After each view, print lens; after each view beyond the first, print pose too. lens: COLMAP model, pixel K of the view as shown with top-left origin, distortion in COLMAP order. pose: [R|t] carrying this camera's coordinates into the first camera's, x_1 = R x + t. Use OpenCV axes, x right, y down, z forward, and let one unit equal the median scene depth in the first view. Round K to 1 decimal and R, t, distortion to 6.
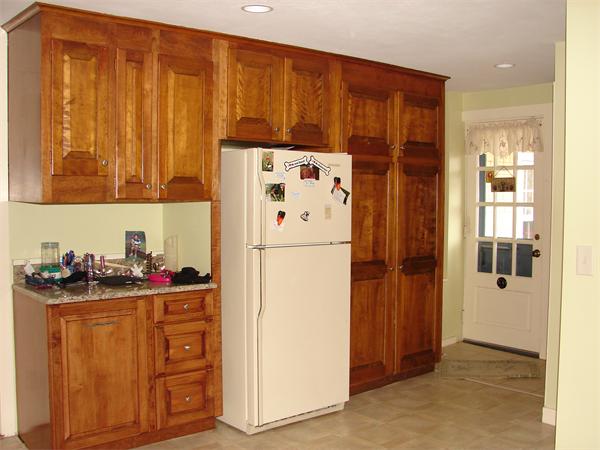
lens RADIAL K [[659.4, 0, 299.6], [0, 659.4, 228.2], [0, 0, 1]] dist [-0.155149, 0.000000]
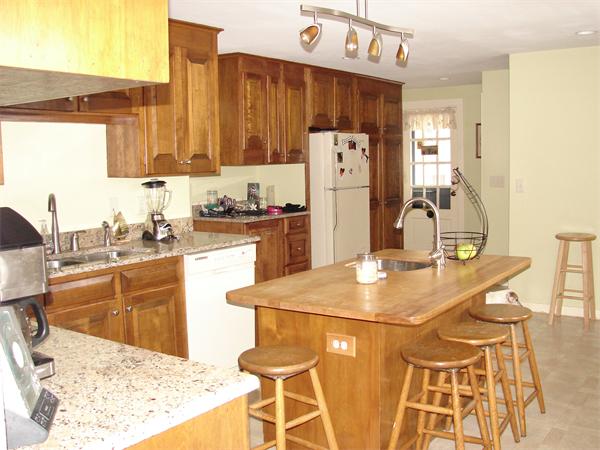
lens RADIAL K [[659.4, 0, 300.1], [0, 659.4, 223.4], [0, 0, 1]] dist [-0.155149, 0.000000]
pose [[0.966344, -0.046645, 0.252991, -0.538700], [0.035718, 0.998227, 0.047616, 0.030169], [-0.254763, -0.036977, 0.966296, -0.602276]]
